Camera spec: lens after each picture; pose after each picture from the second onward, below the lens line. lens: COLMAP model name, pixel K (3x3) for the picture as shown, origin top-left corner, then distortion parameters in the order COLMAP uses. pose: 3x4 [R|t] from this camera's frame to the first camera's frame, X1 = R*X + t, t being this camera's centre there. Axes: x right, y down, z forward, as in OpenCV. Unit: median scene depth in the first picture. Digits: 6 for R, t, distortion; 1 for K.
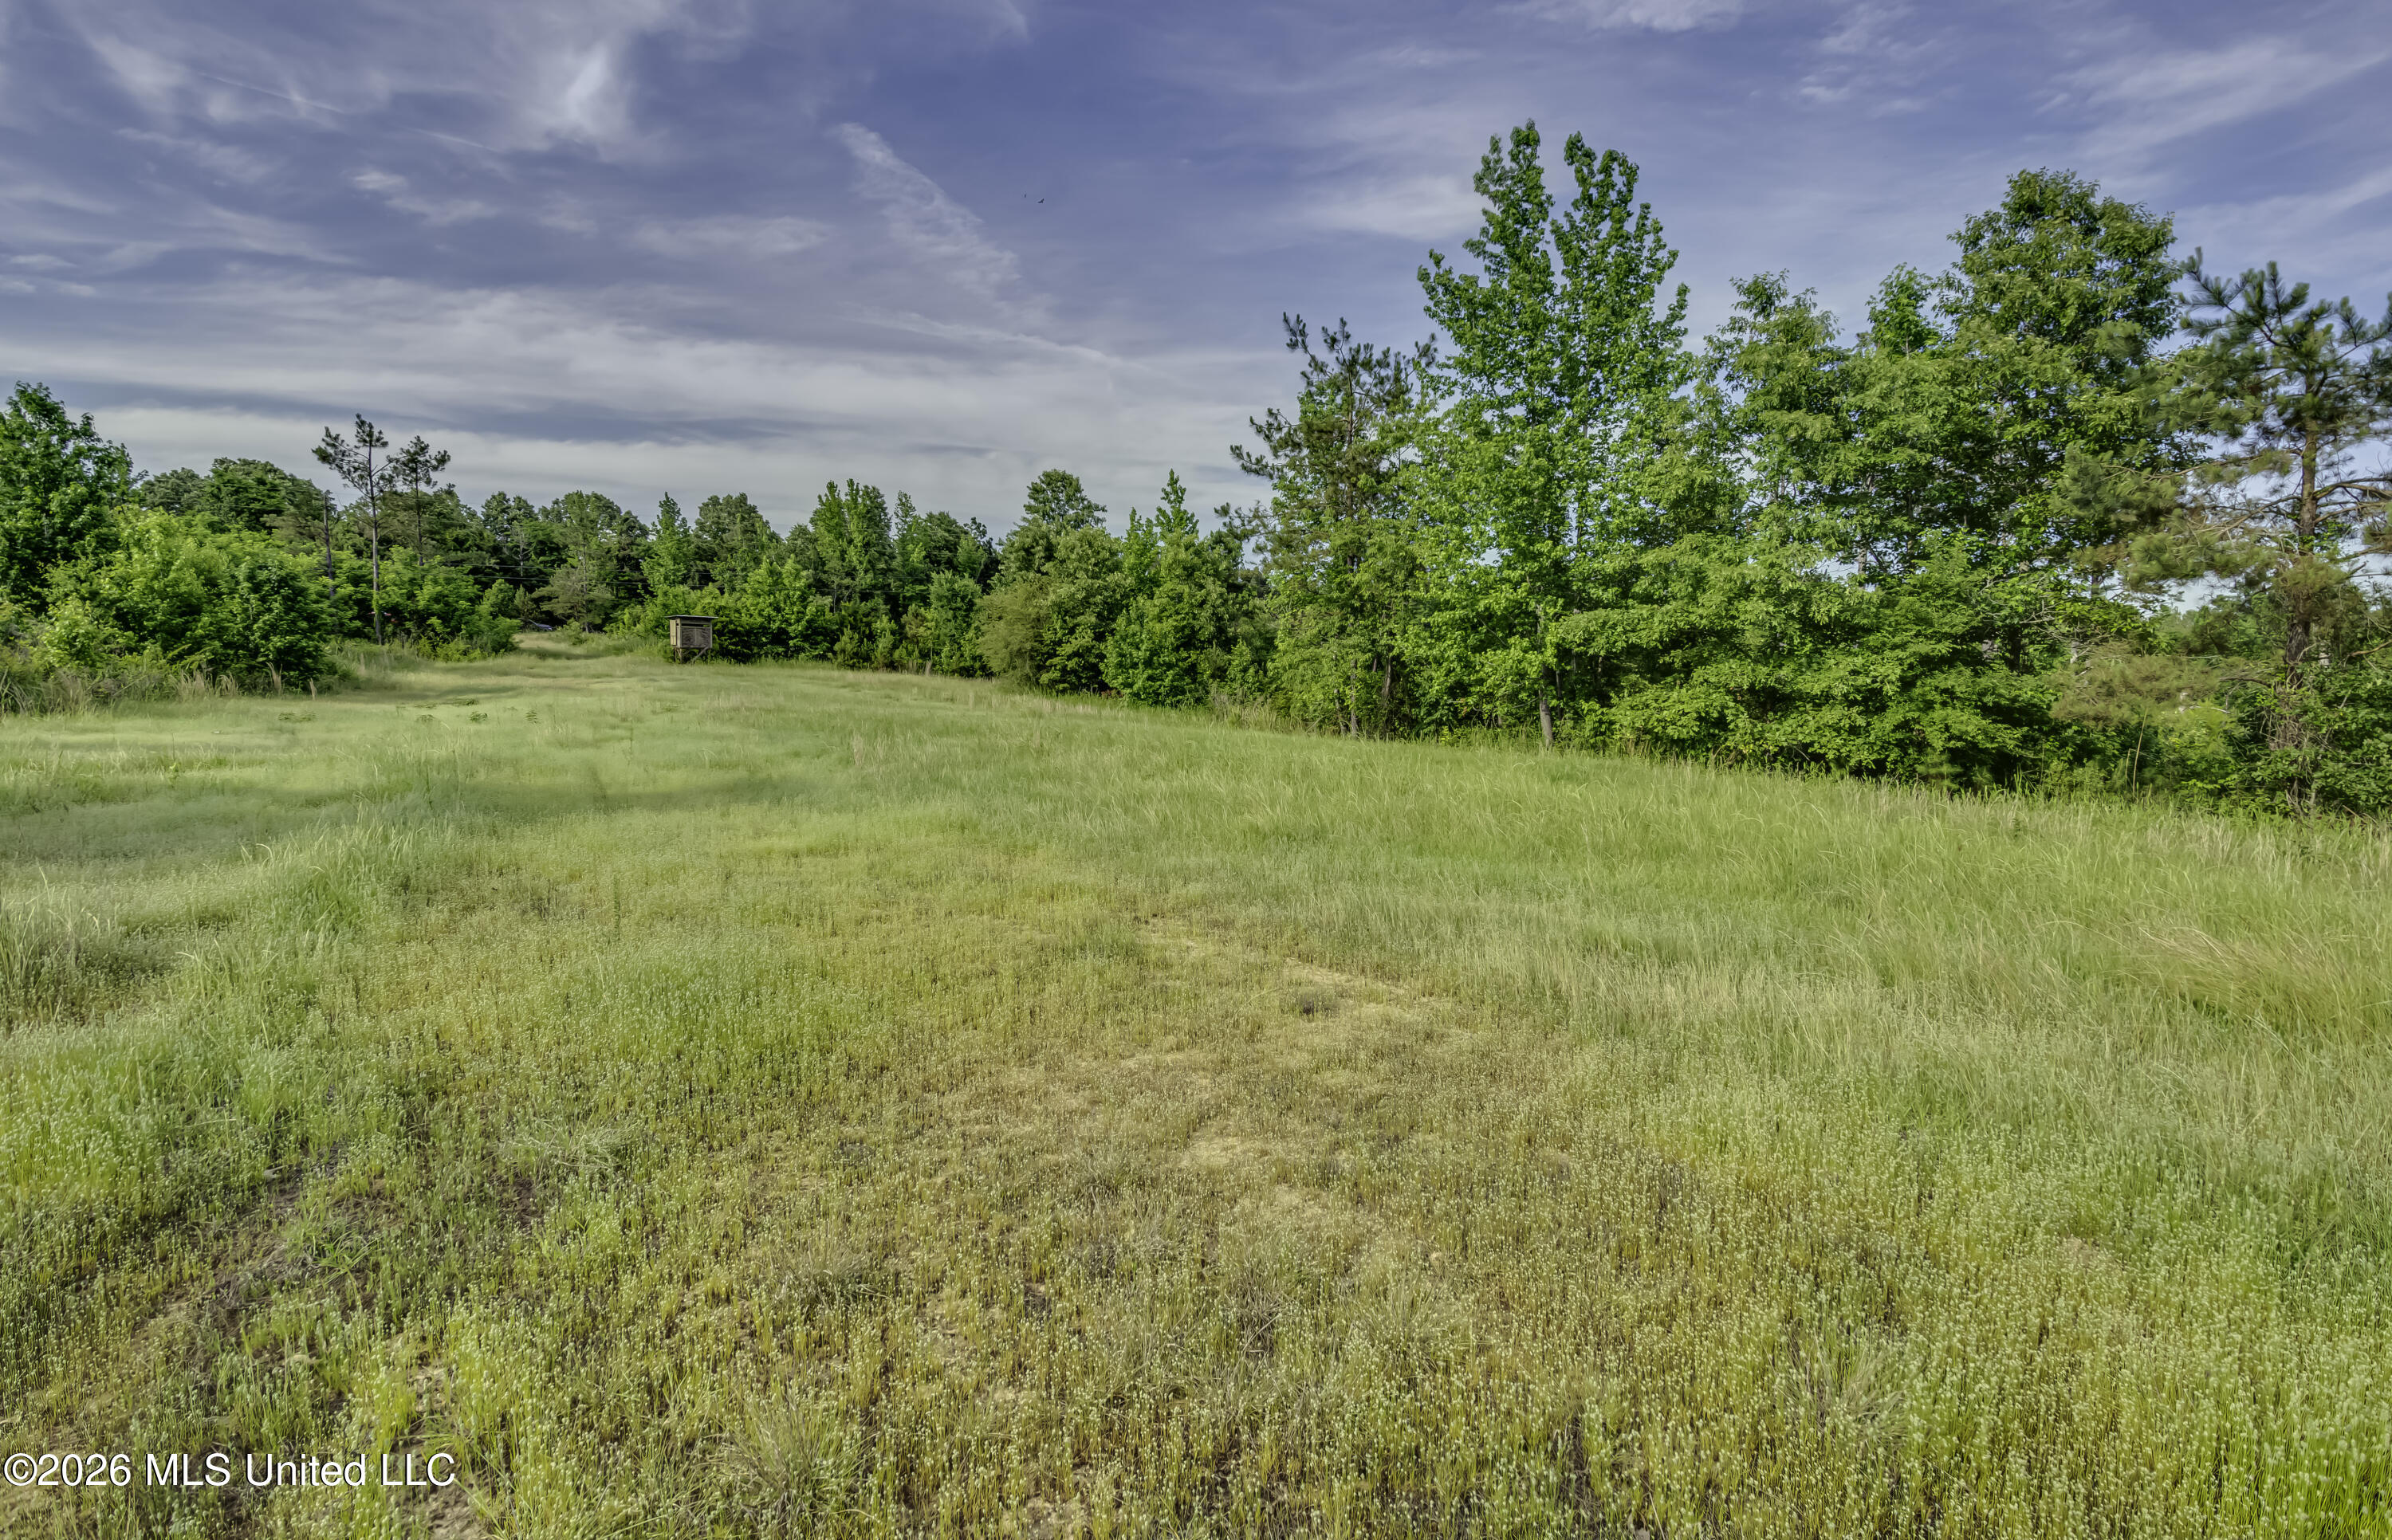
lens RADIAL K [[1085.1, 0, 1196.0], [0, 1085.1, 770.0], [0, 0, 1]] dist [-0.000102, -0.000063]
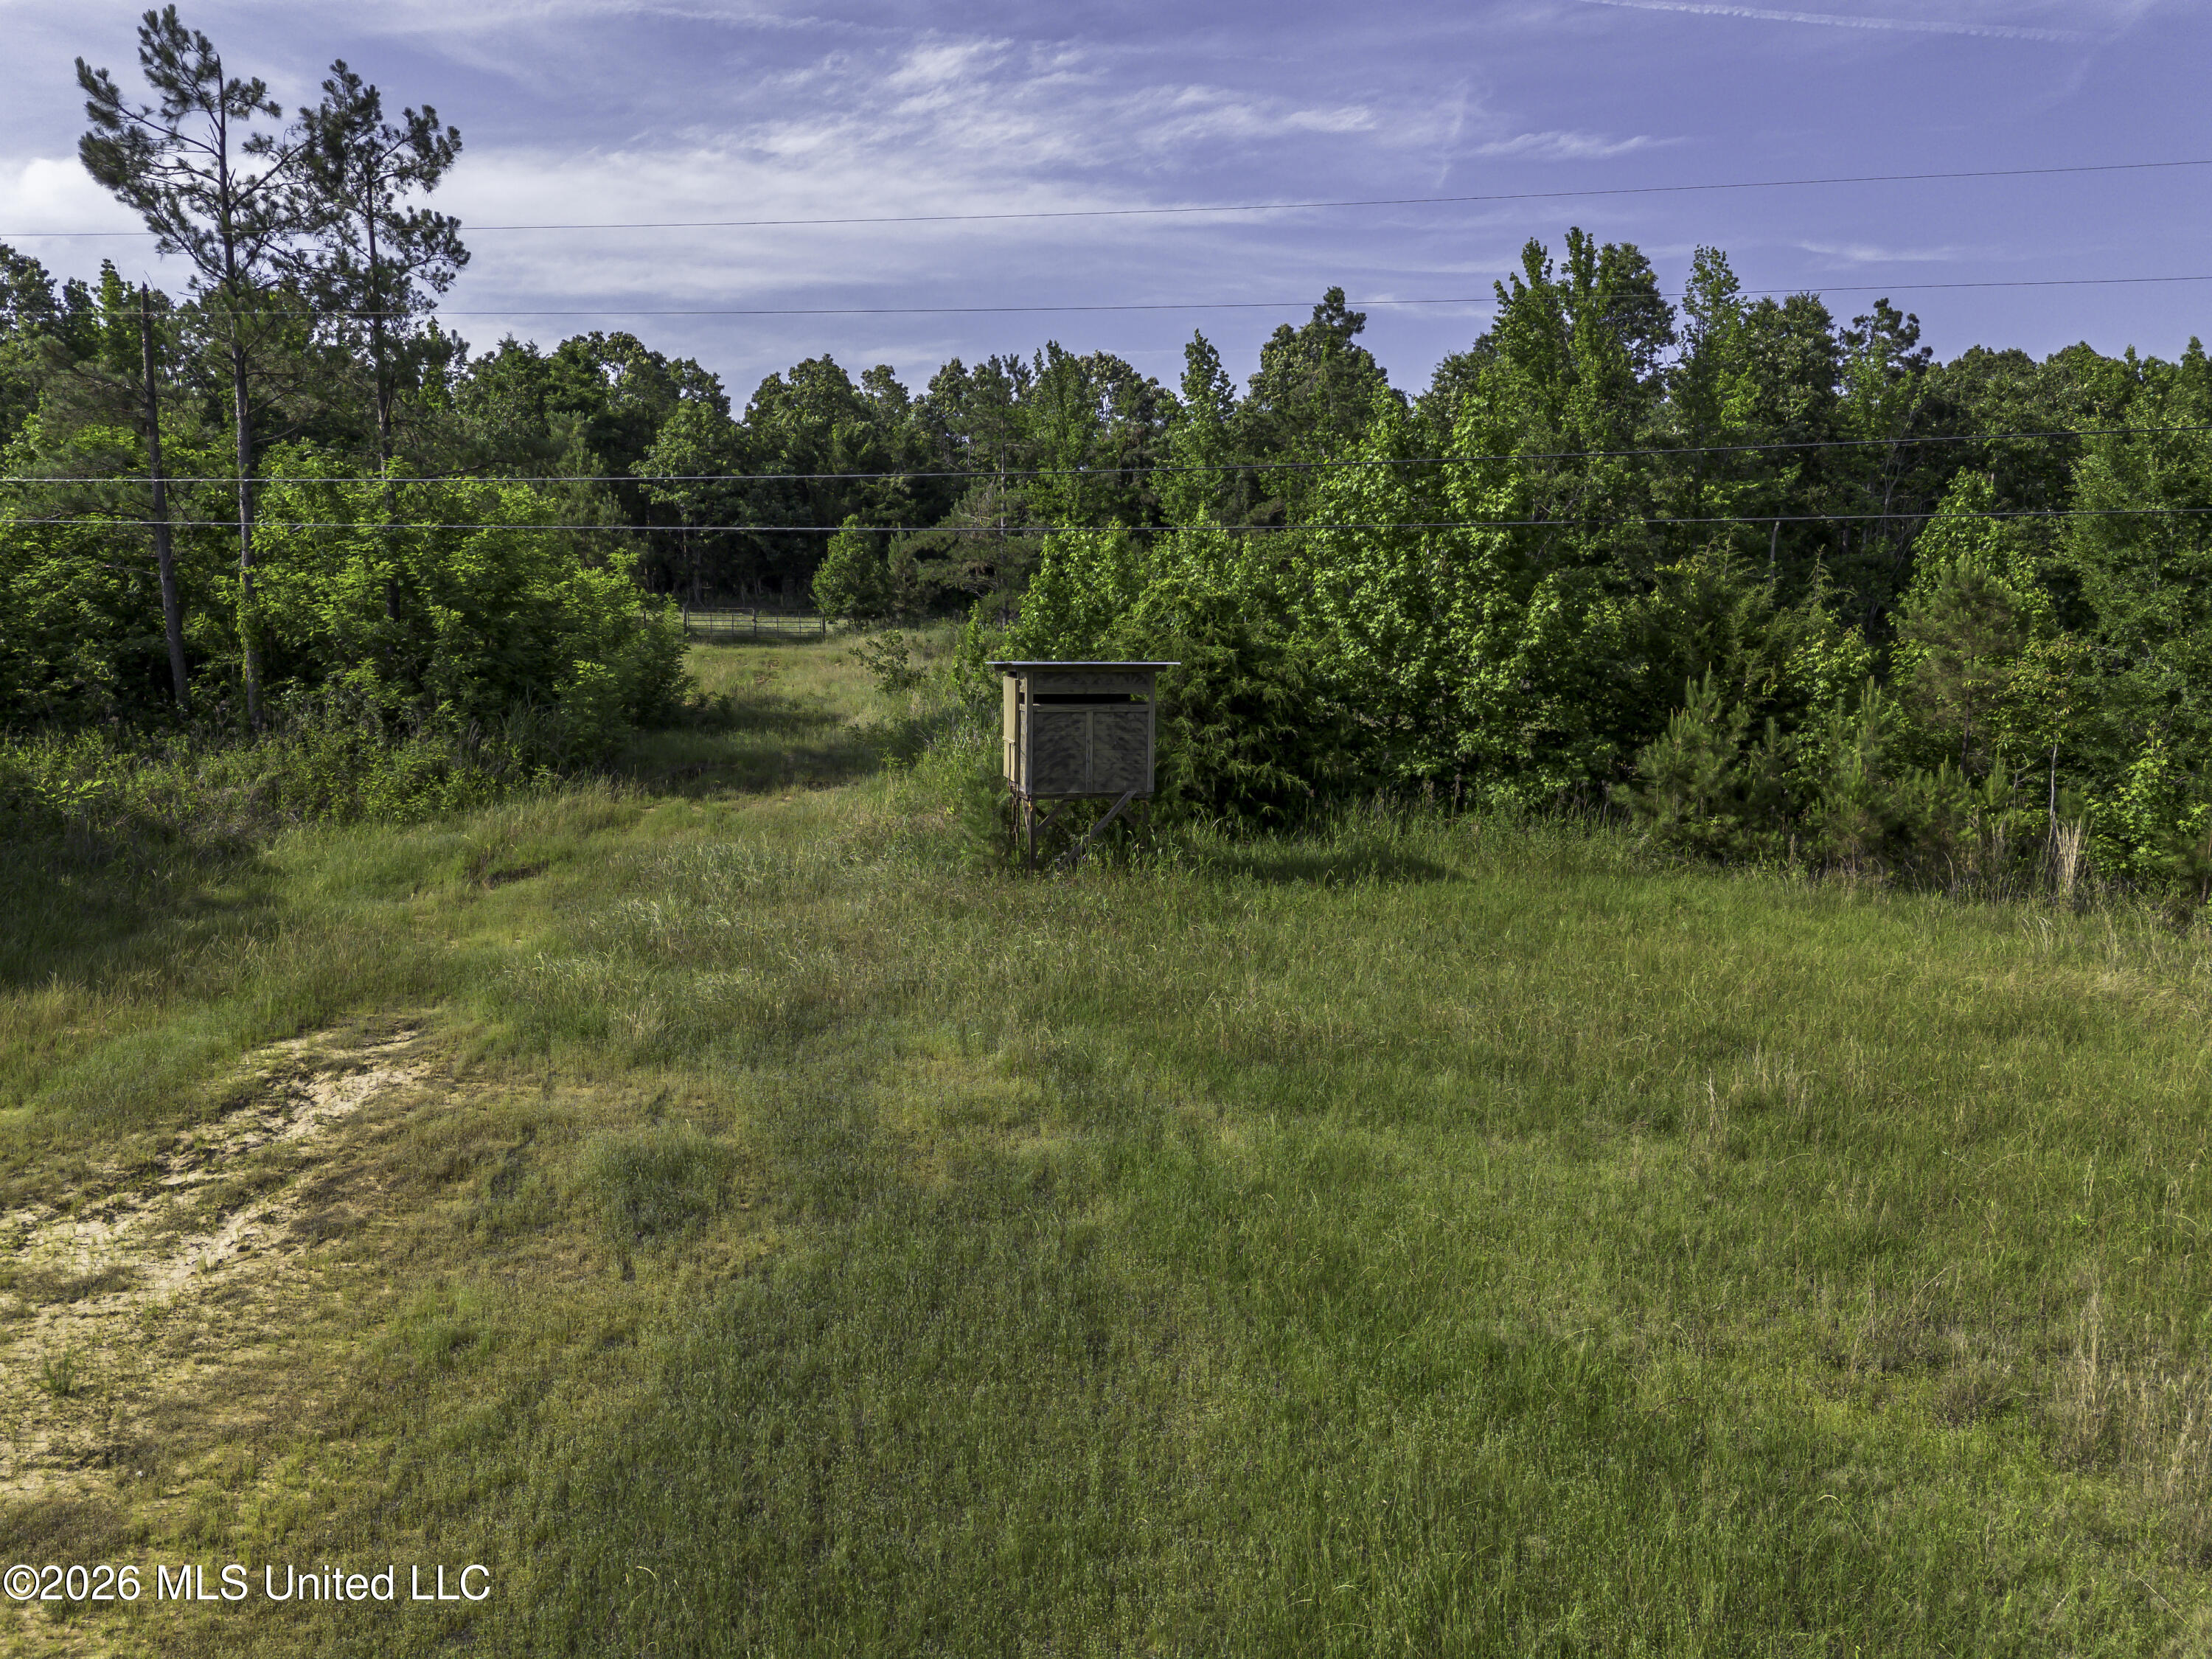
lens RADIAL K [[1560.7, 0, 1106.0], [0, 1560.7, 830.0], [0, 0, 1]] dist [0.067956, -0.057300]
pose [[0.860048, 0.066590, -0.505849, -0.250248], [-0.042605, 0.997357, 0.058854, -0.109605], [0.508431, -0.029065, 0.860612, 0.622000]]
